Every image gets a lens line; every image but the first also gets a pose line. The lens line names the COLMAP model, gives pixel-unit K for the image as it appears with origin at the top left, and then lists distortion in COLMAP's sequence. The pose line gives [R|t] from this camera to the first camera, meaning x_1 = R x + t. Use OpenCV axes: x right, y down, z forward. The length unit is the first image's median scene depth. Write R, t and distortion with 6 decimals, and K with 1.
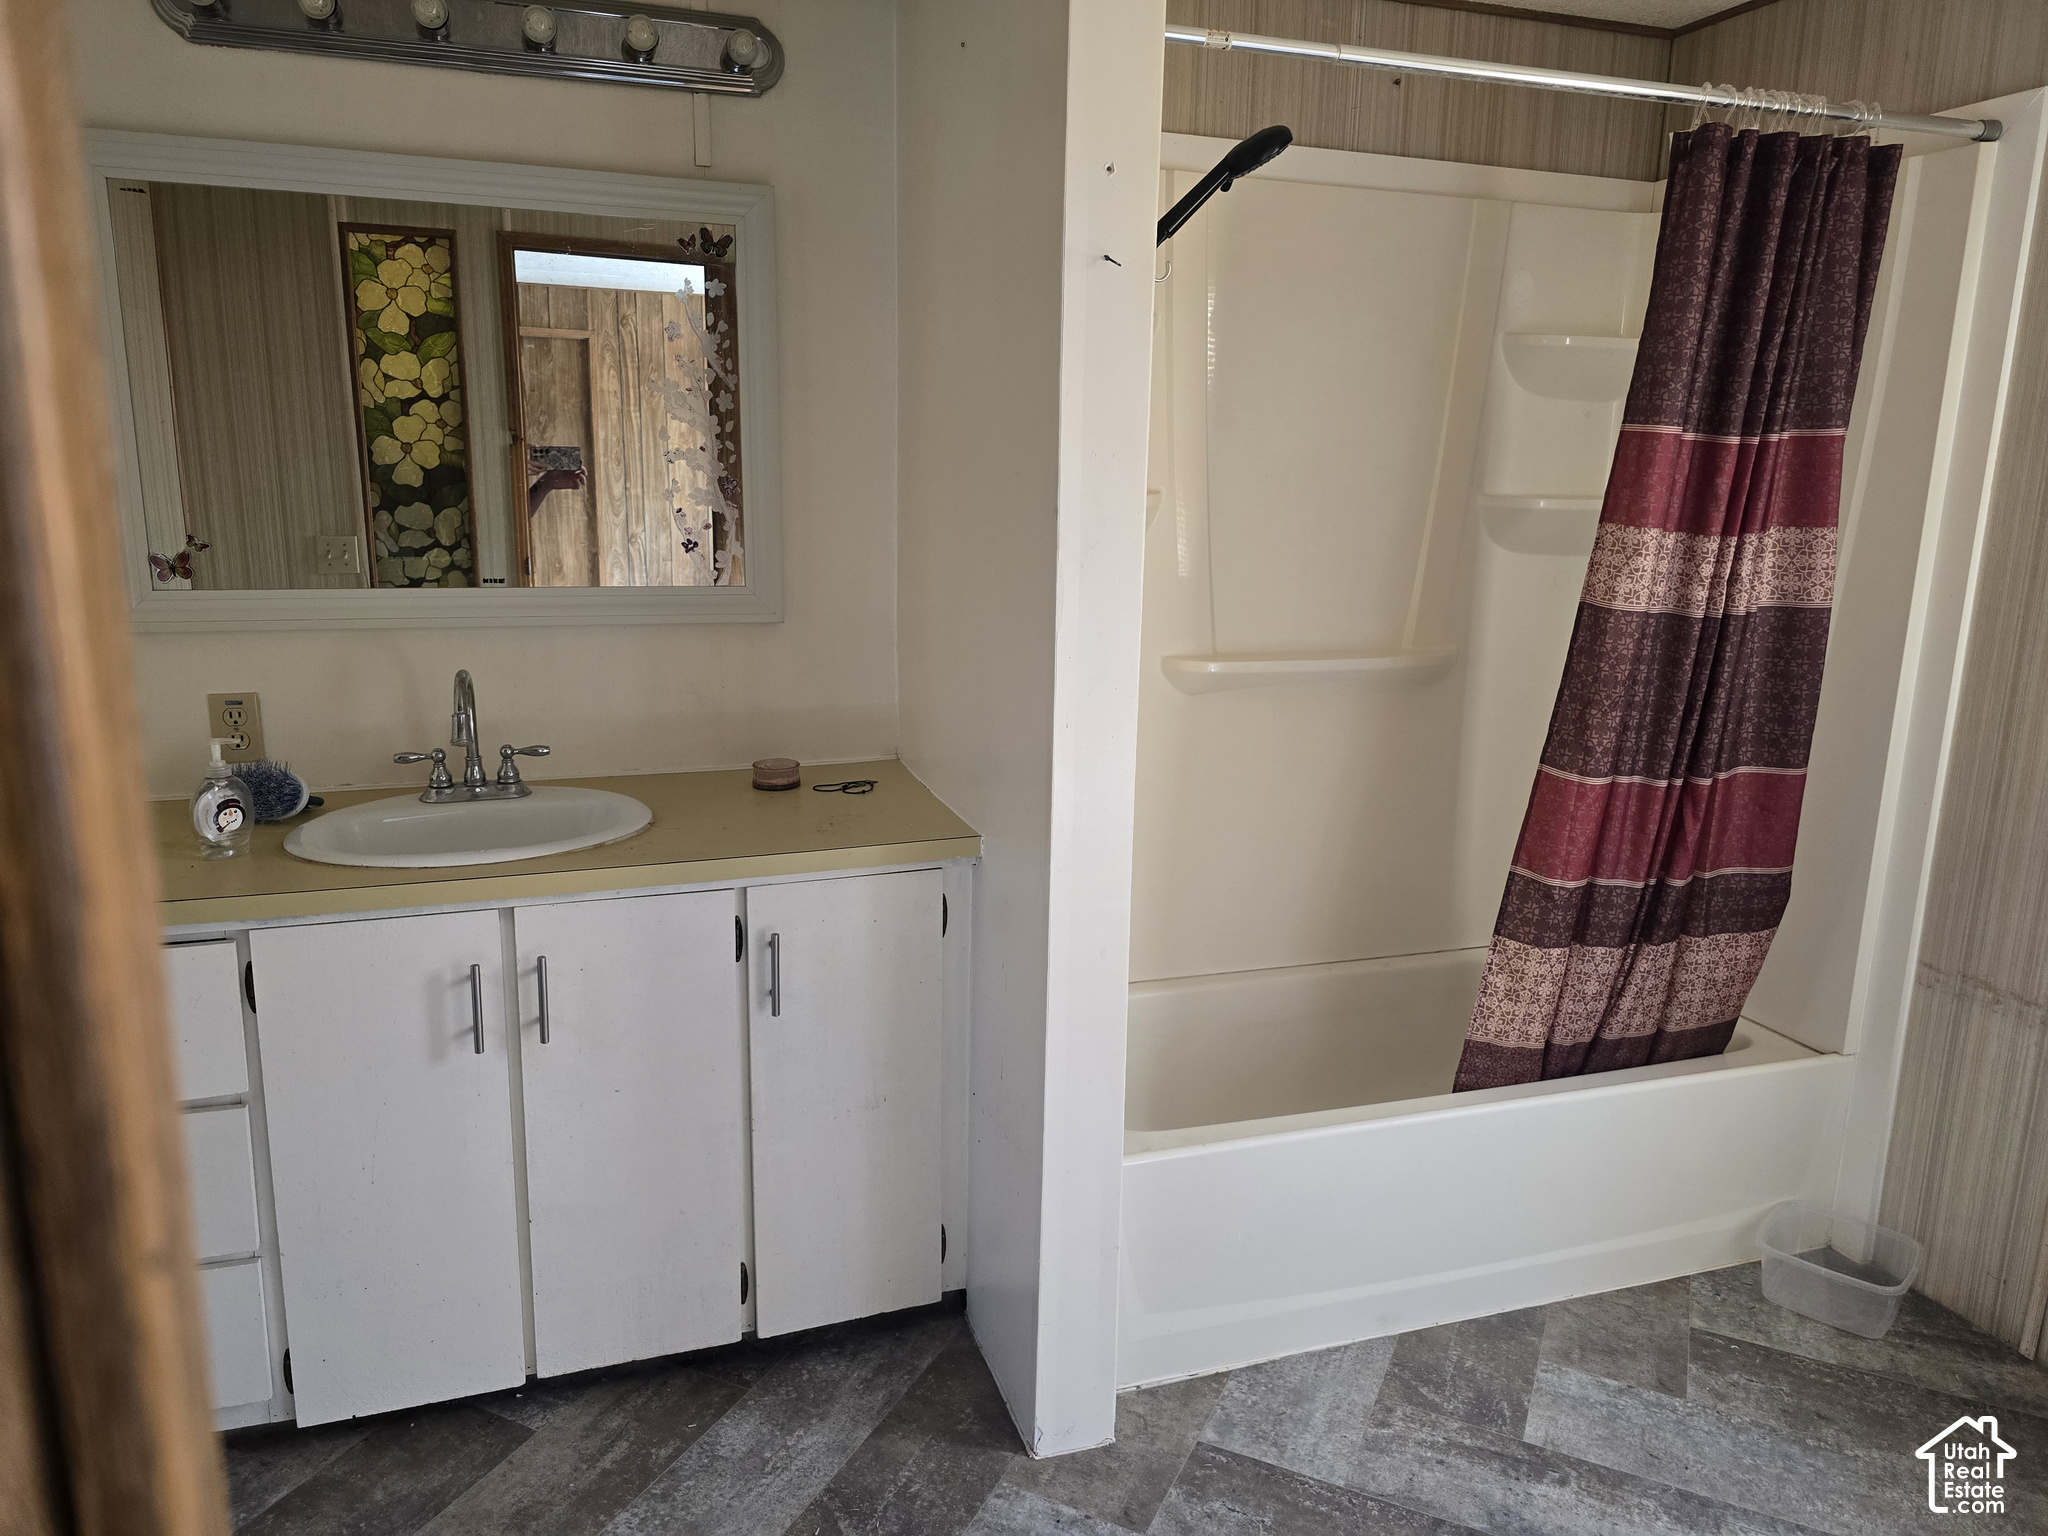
lens RADIAL K [[1373.8, 0, 1013.0], [0, 1373.8, 767.0], [0, 0, 1]] dist [0.054103, -0.051690]
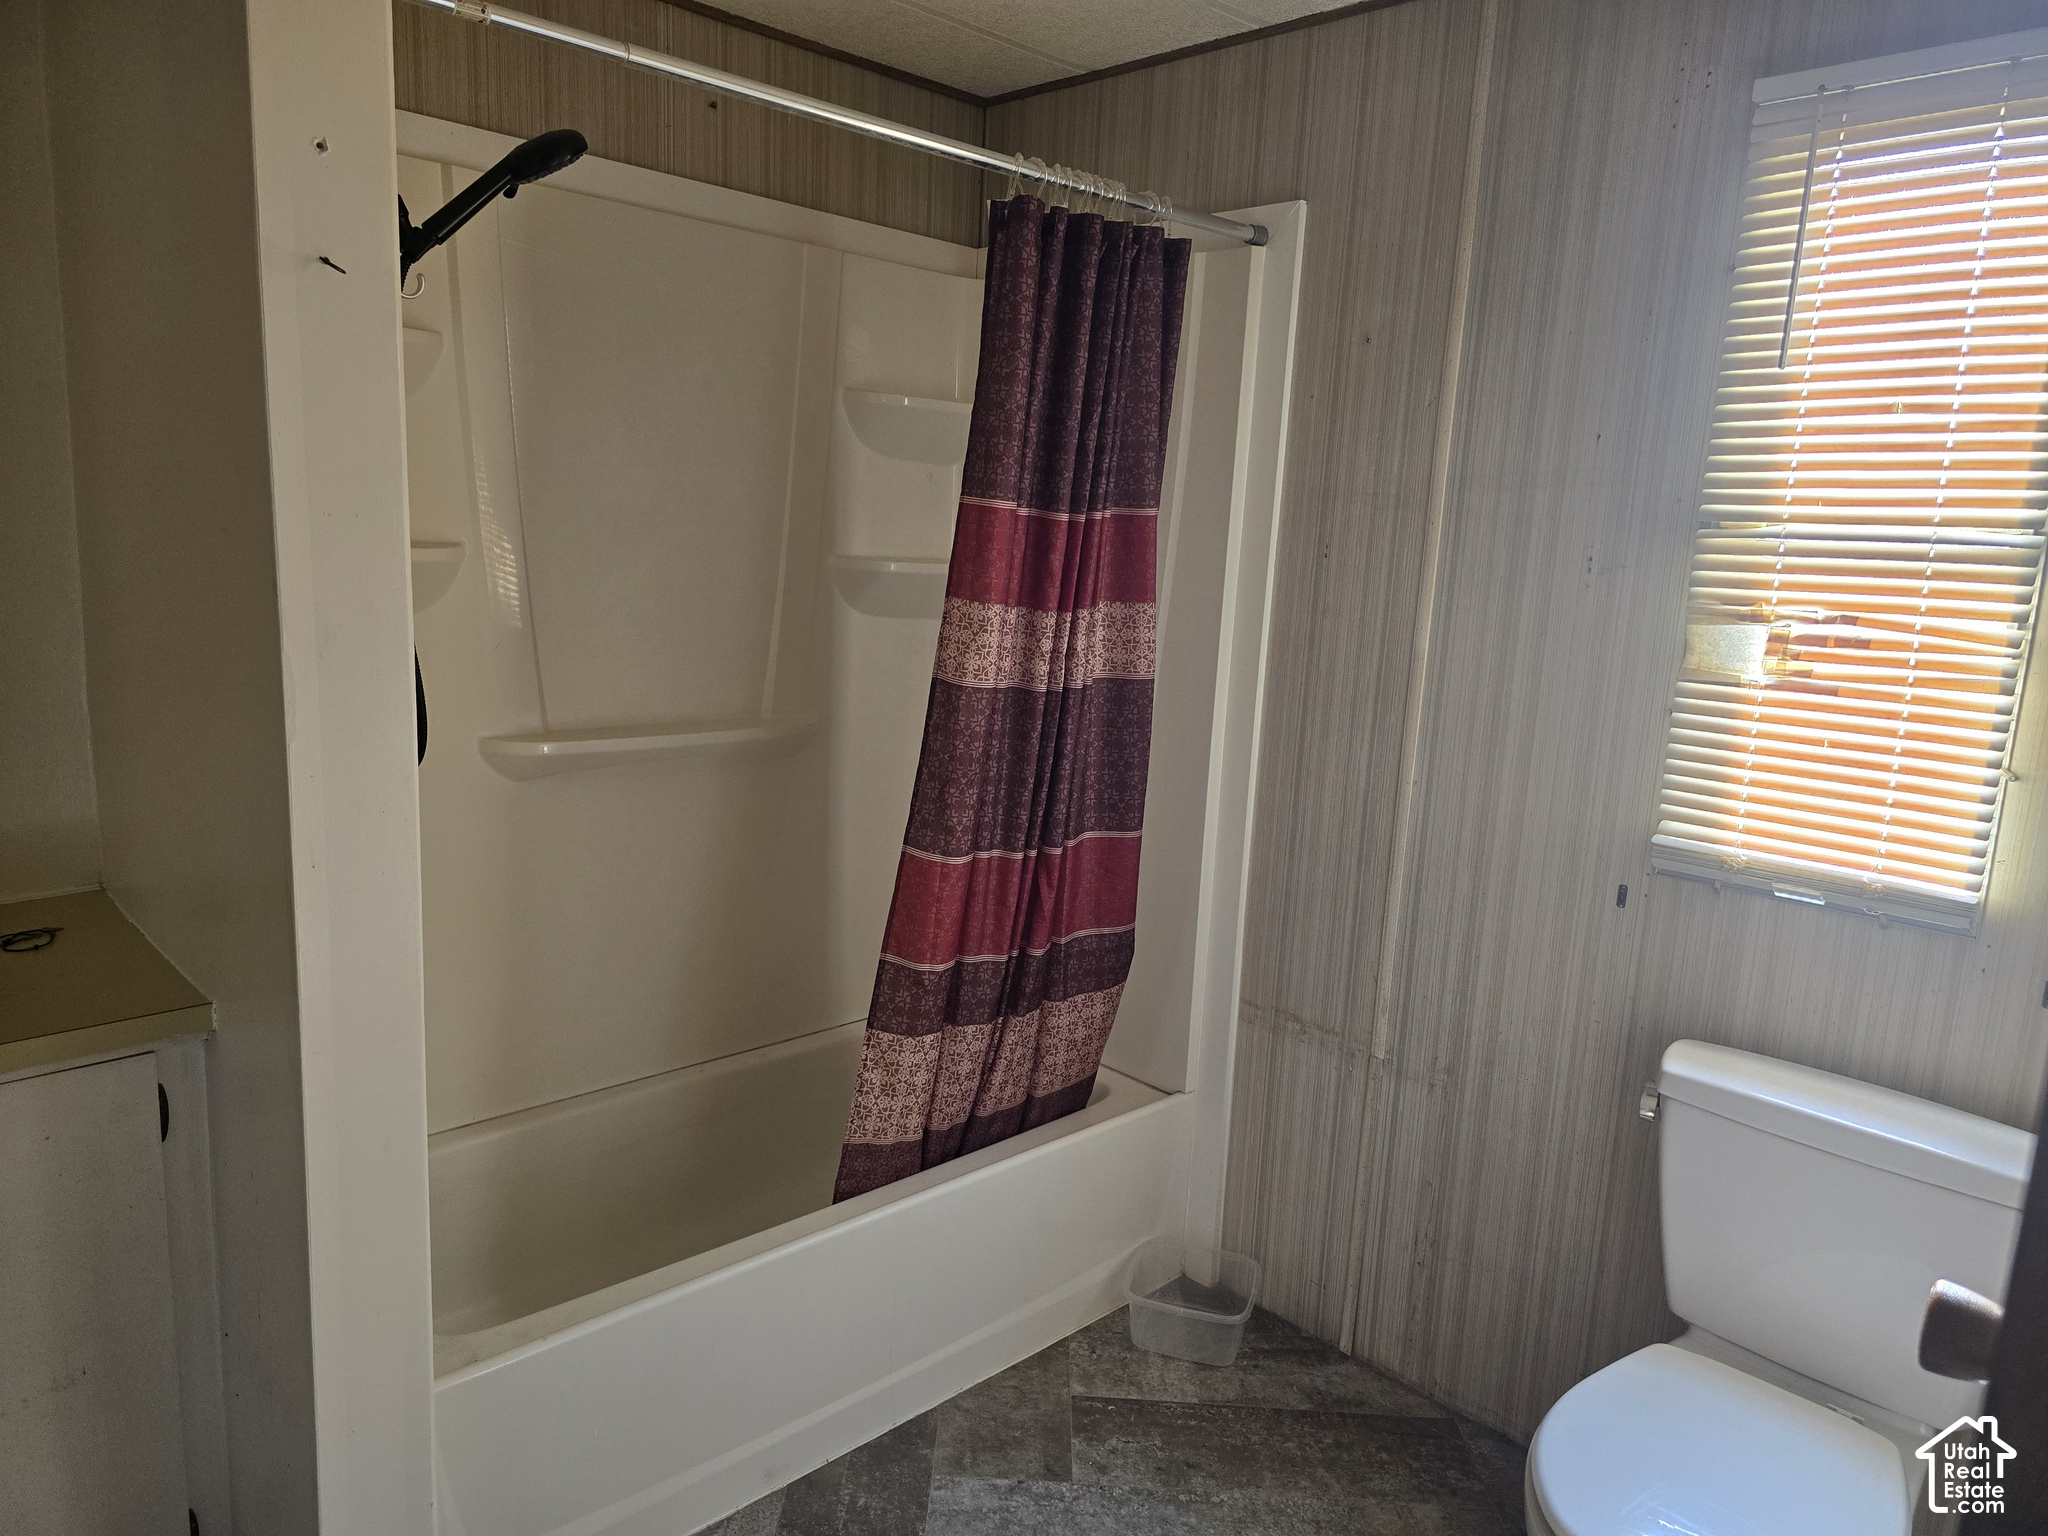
lens RADIAL K [[1373.8, 0, 1018.4], [0, 1373.8, 768.5], [0, 0, 1]] dist [0.054103, -0.051690]
pose [[0.904232, -0.047511, 0.424390, 0.055198], [0.053916, 0.998541, -0.003089, -0.048599], [-0.423624, 0.025674, 0.905474, 0.111421]]
